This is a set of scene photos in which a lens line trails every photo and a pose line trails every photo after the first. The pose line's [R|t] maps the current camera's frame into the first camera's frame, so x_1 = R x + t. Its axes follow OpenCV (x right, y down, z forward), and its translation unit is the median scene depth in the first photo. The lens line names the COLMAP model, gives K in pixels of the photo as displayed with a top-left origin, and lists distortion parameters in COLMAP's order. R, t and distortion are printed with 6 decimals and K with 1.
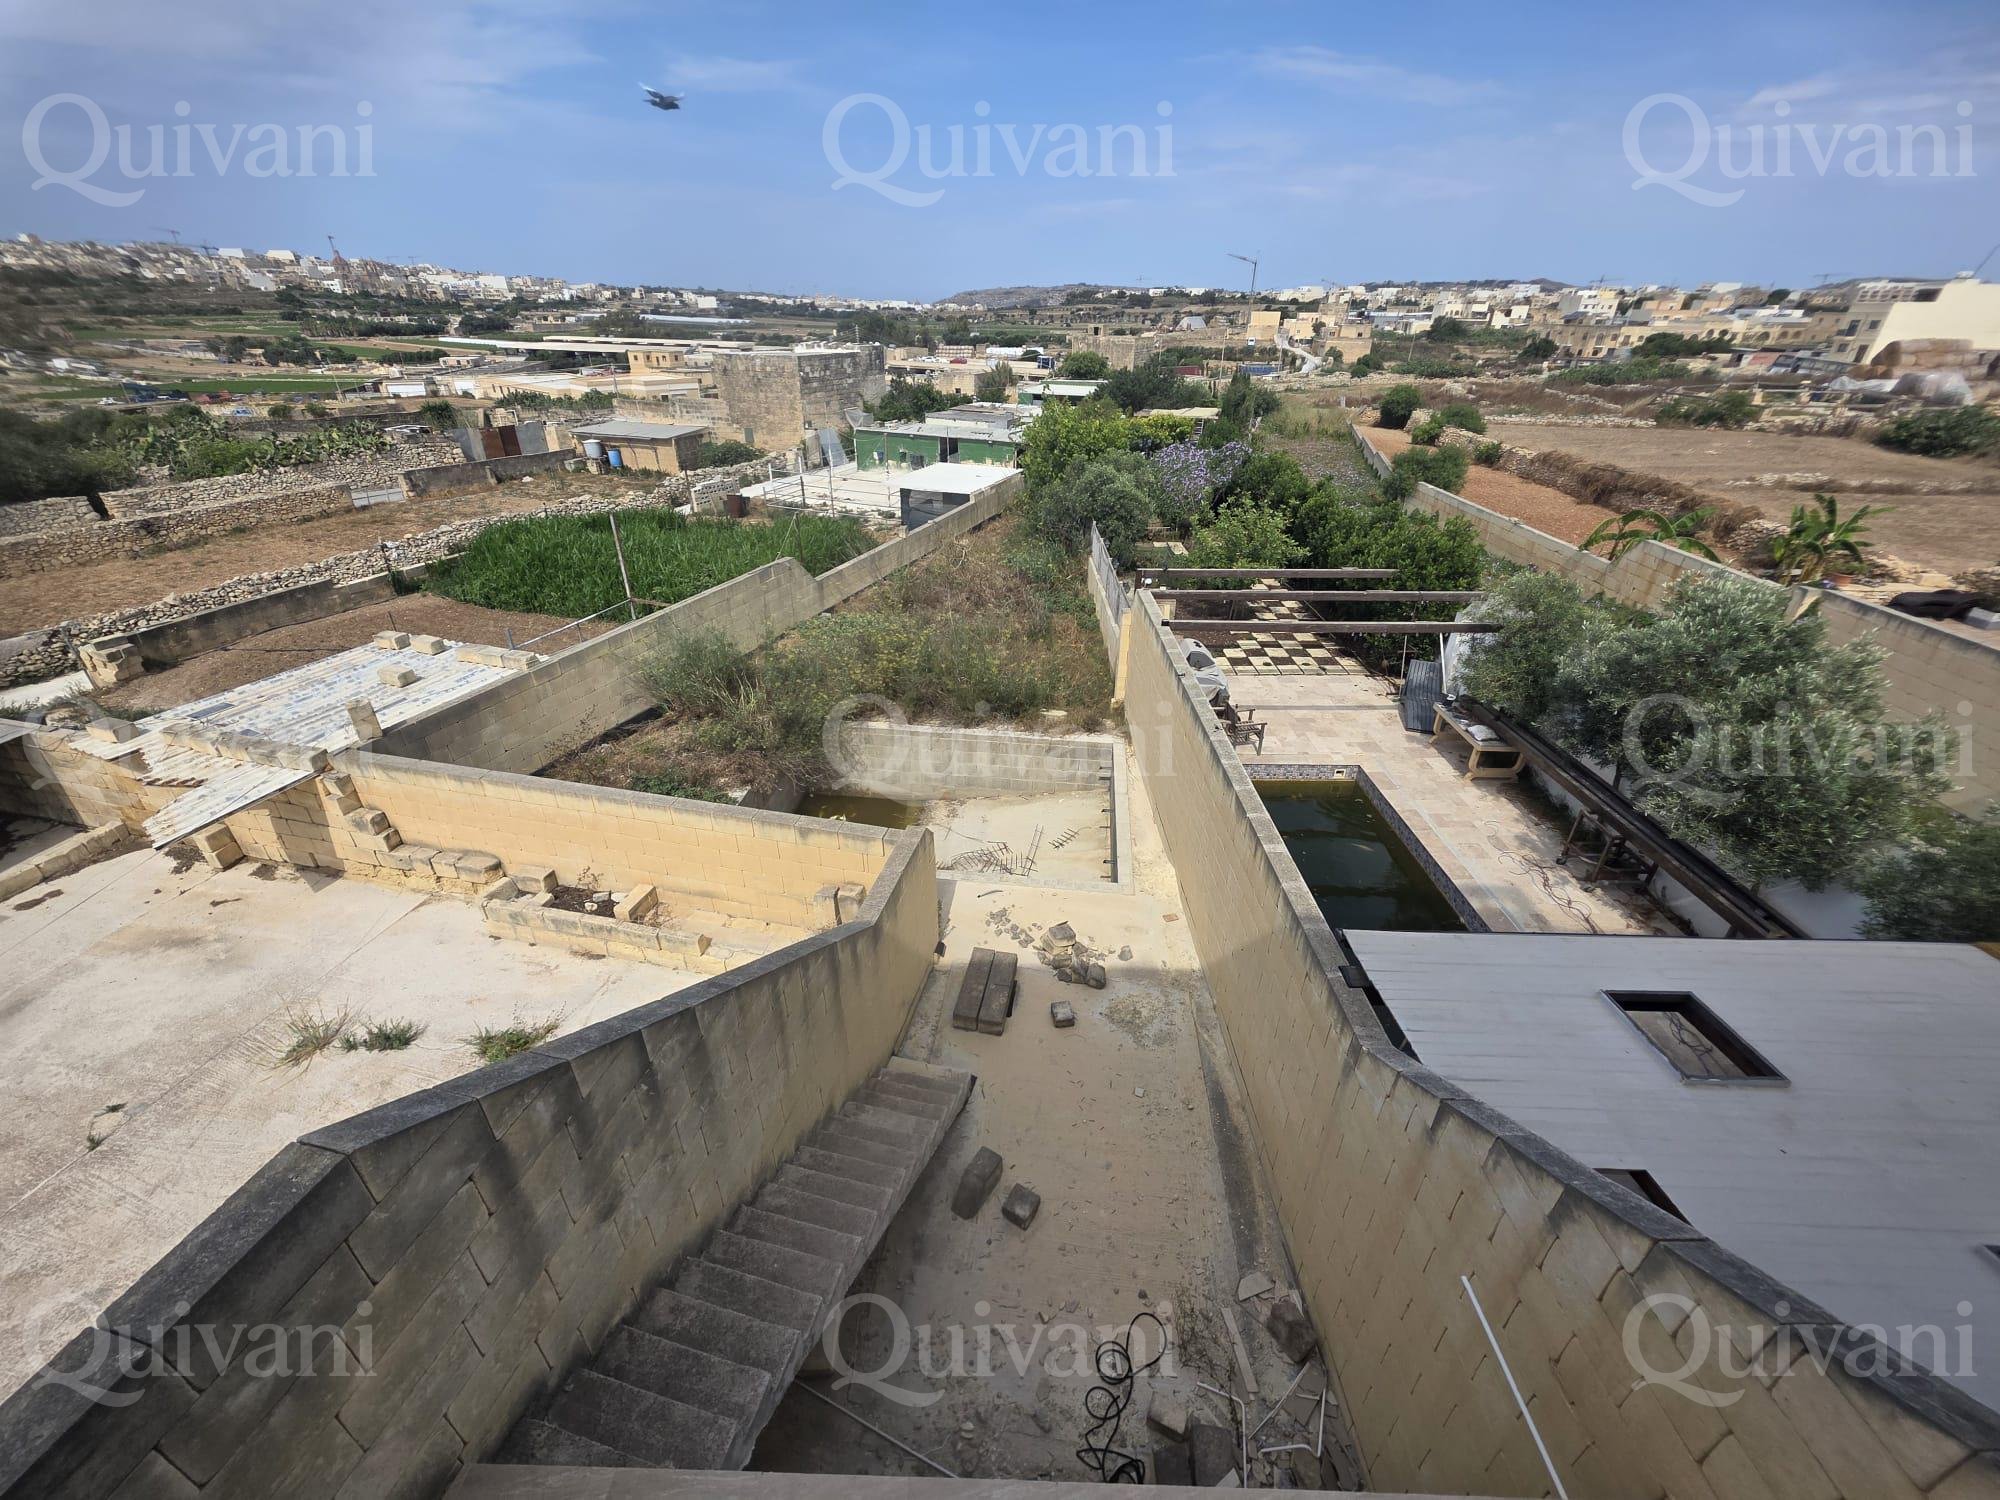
lens RADIAL K [[797.5, 0, 1000.1], [0, 797.5, 739.5], [0, 0, 1]] dist [0.003079, -0.000985]
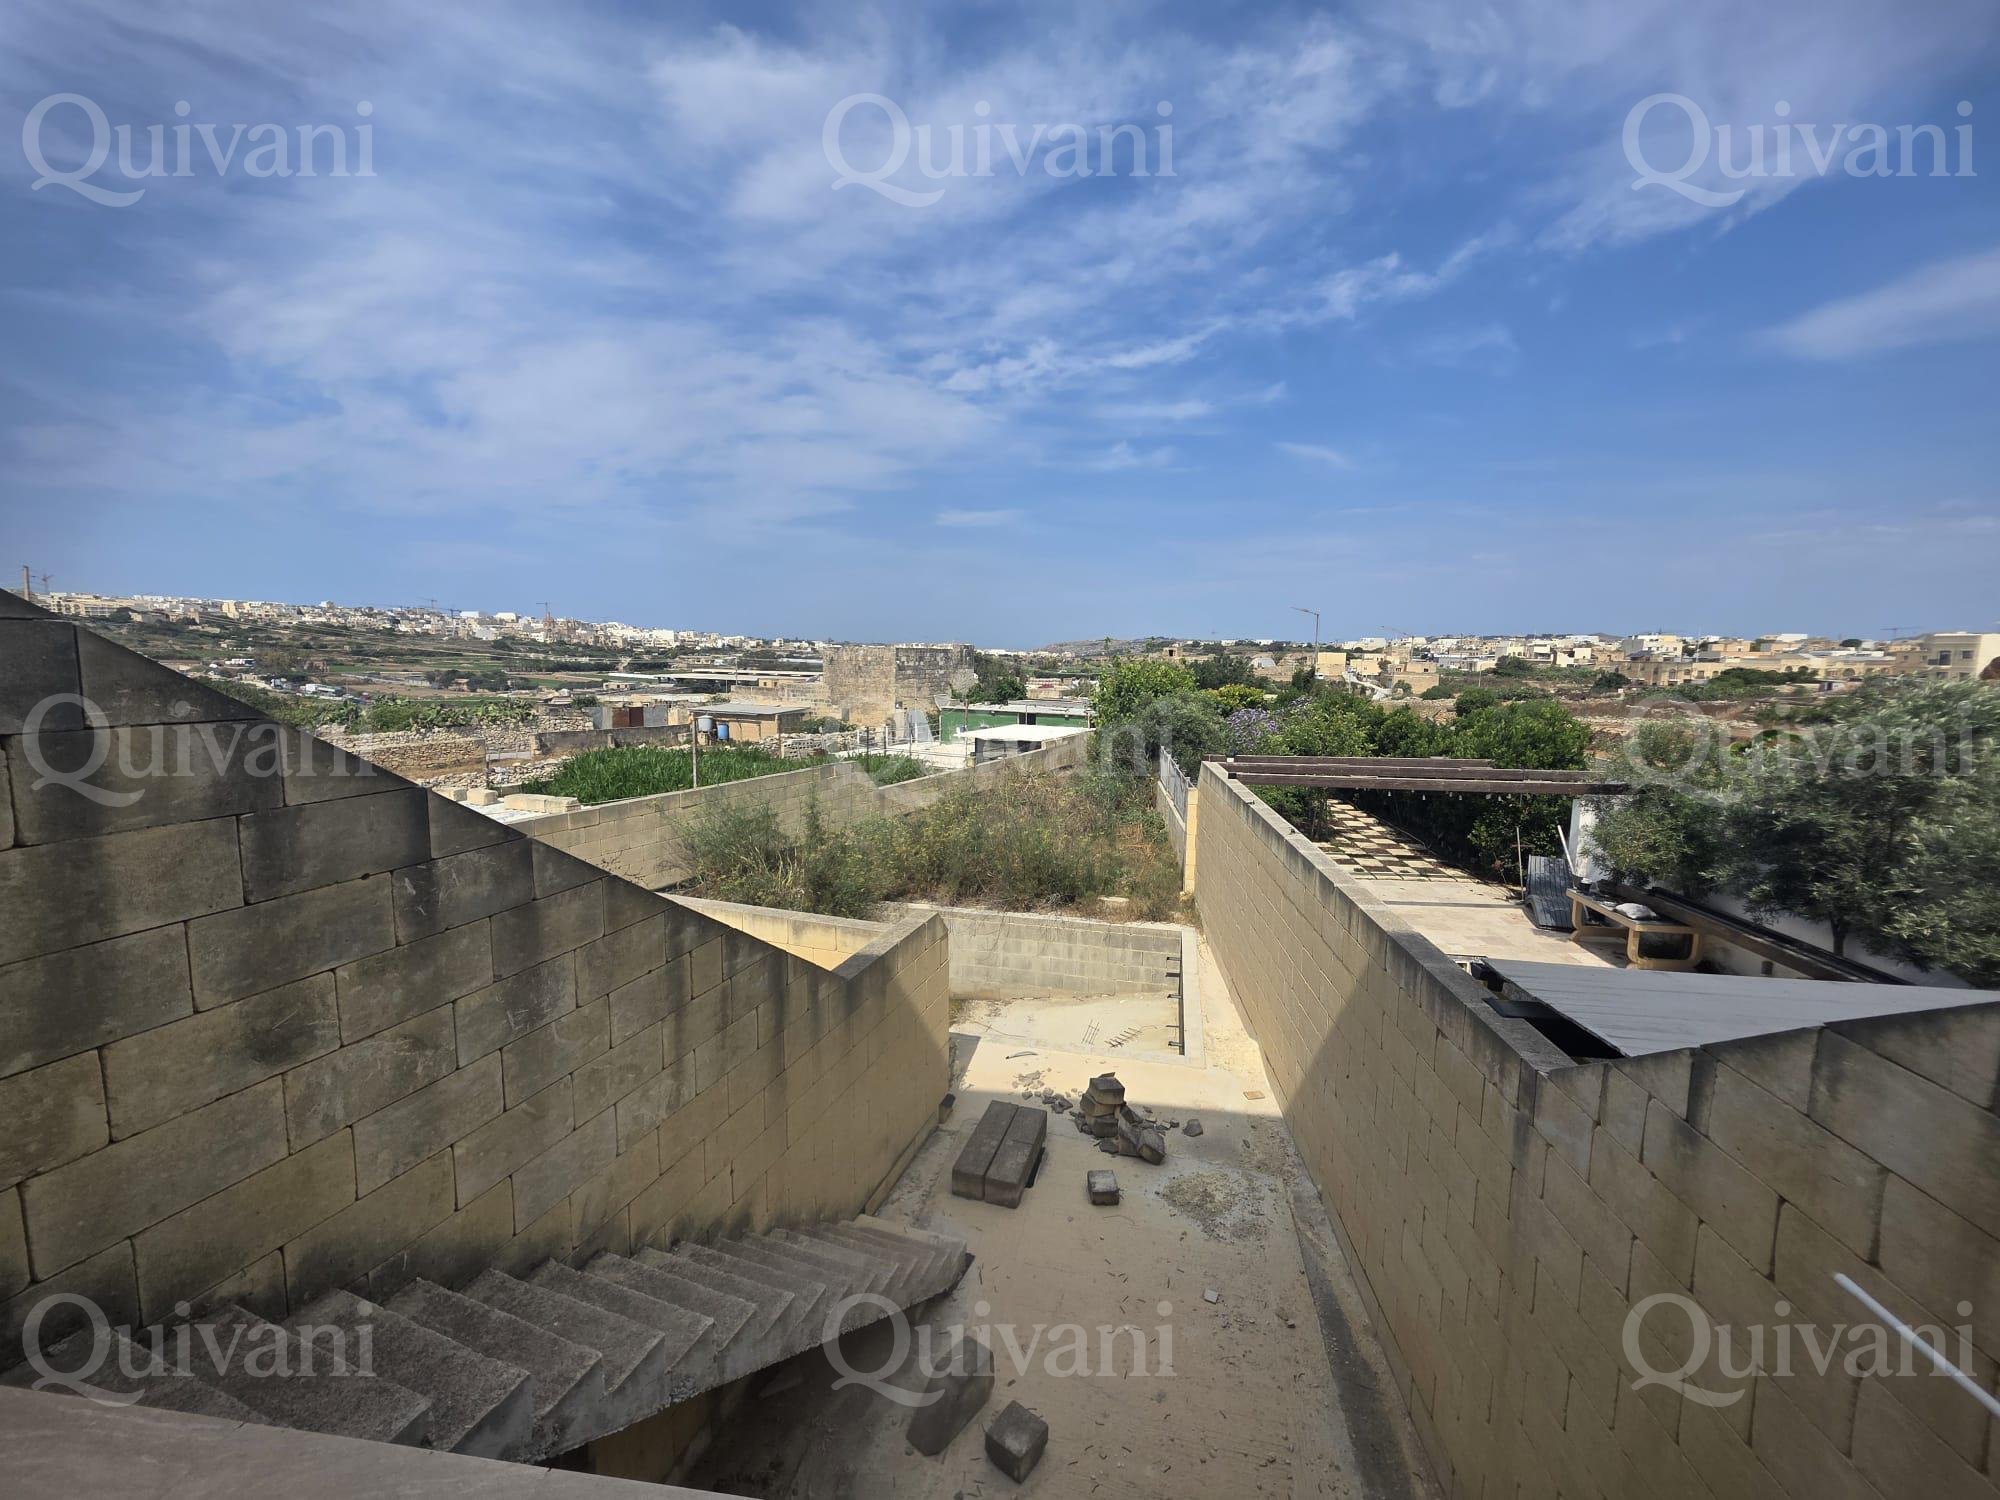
lens RADIAL K [[797.5, 0, 1000.8], [0, 797.5, 741.1], [0, 0, 1]] dist [0.003079, -0.000985]
pose [[0.994273, 0.013693, -0.105986, 0.004293], [-0.052984, 0.924445, -0.377617, 0.018527], [0.092808, 0.381070, 0.919876, 0.012611]]
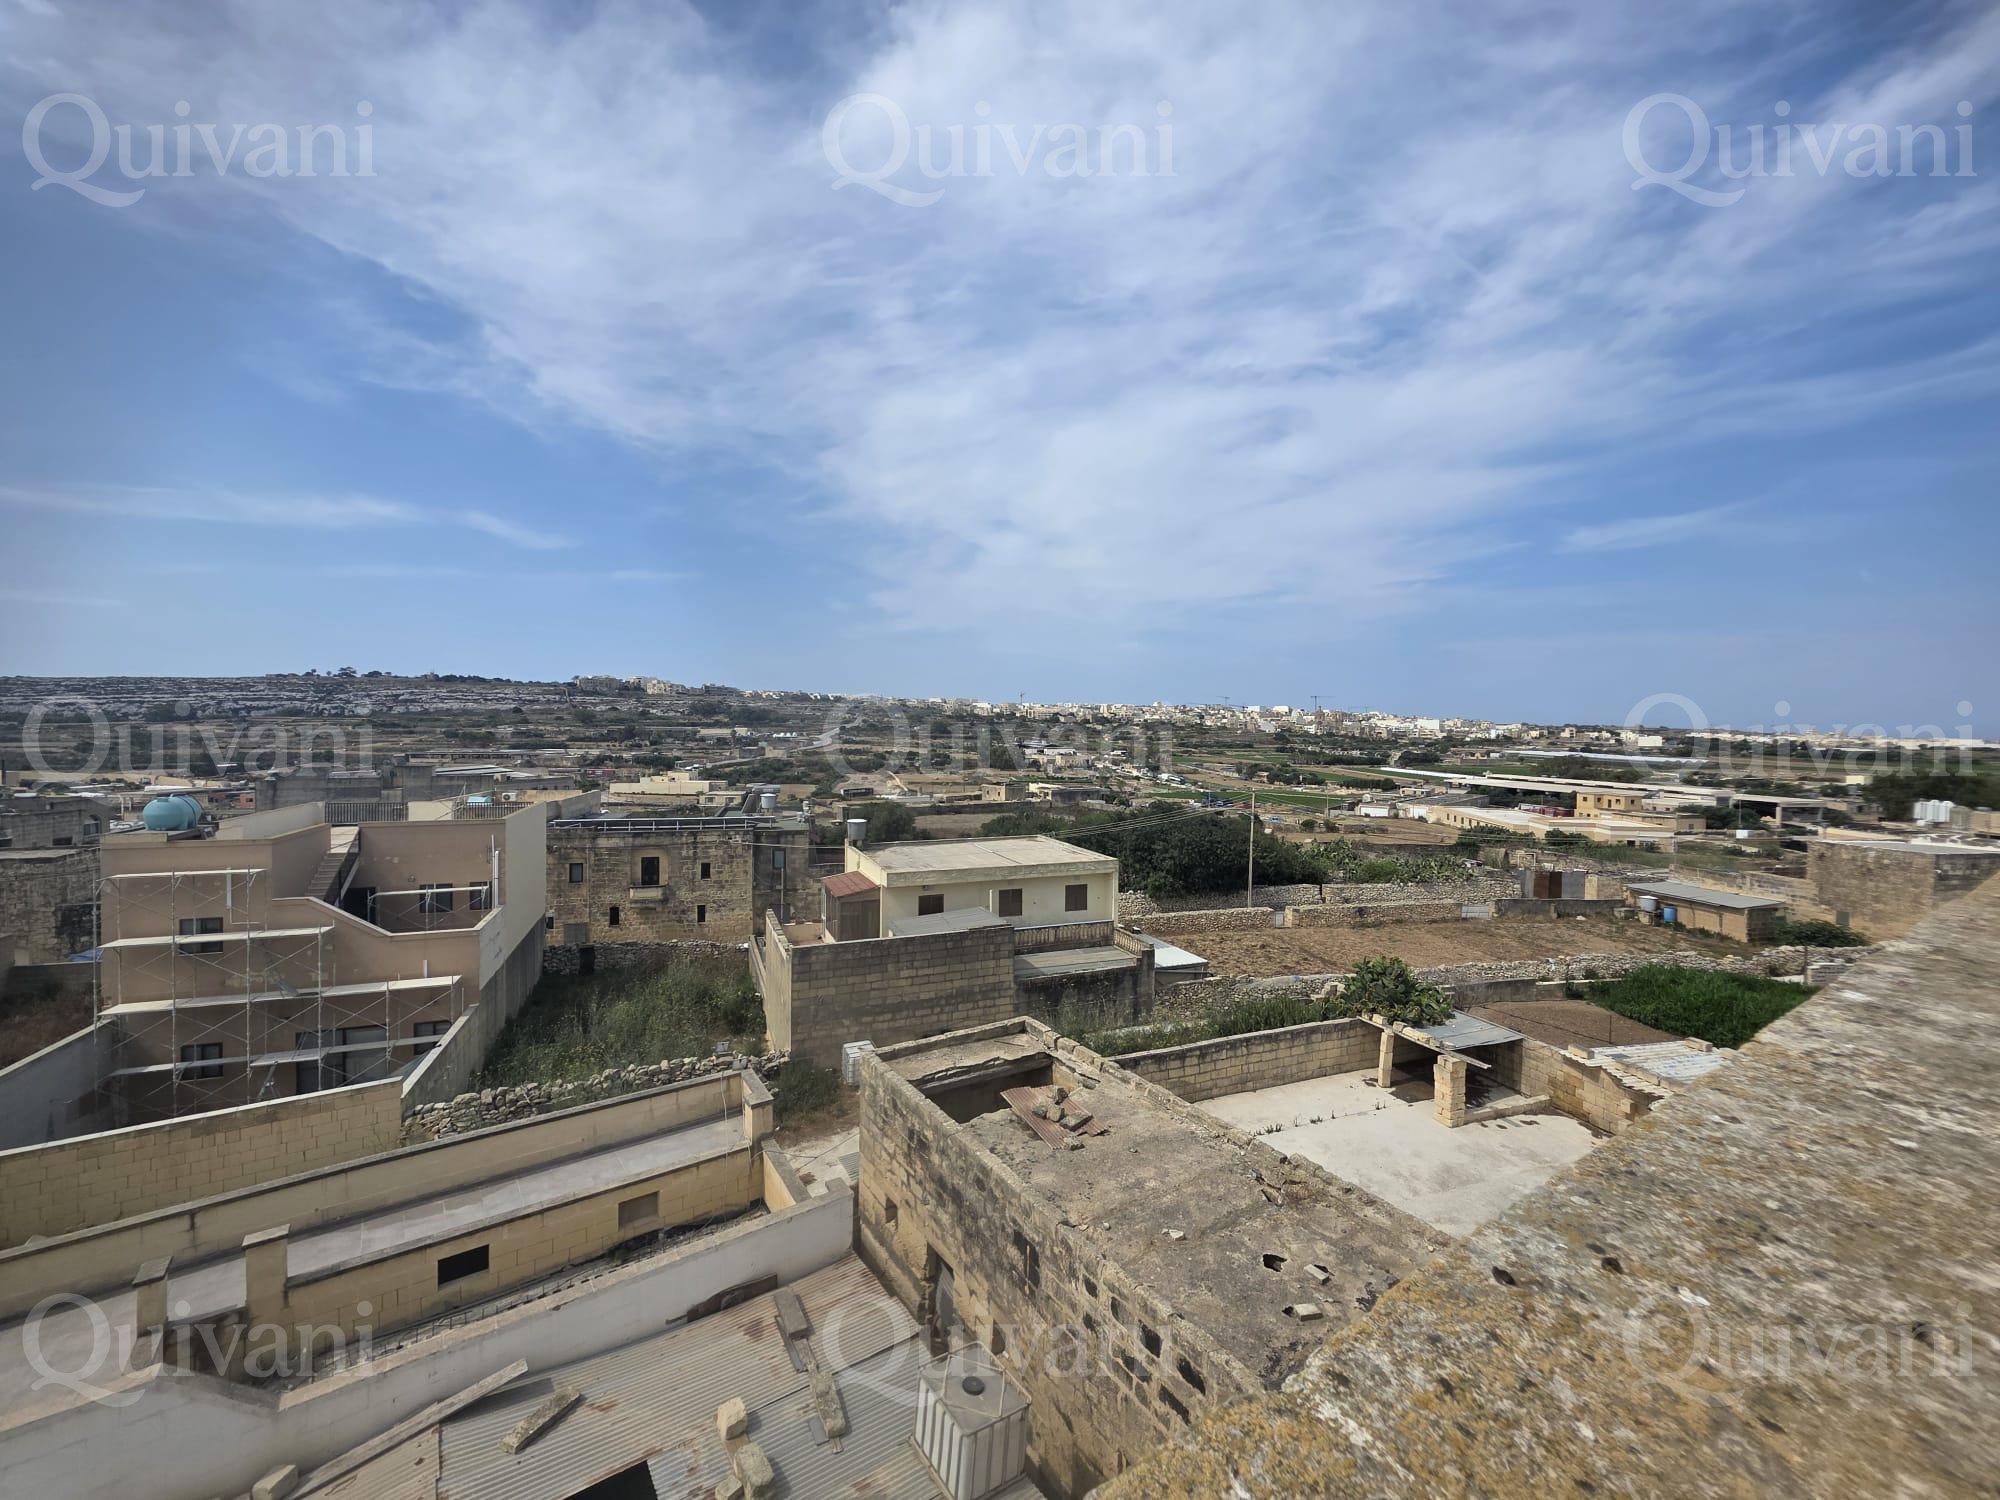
lens RADIAL K [[797.5, 0, 999.1], [0, 797.5, 747.4], [0, 0, 1]] dist [0.003079, -0.000985]
pose [[0.551789, 0.014966, -0.833849, -0.025052], [-0.403451, 0.879848, -0.251187, 0.036755], [0.729901, 0.475020, 0.491529, -0.125340]]
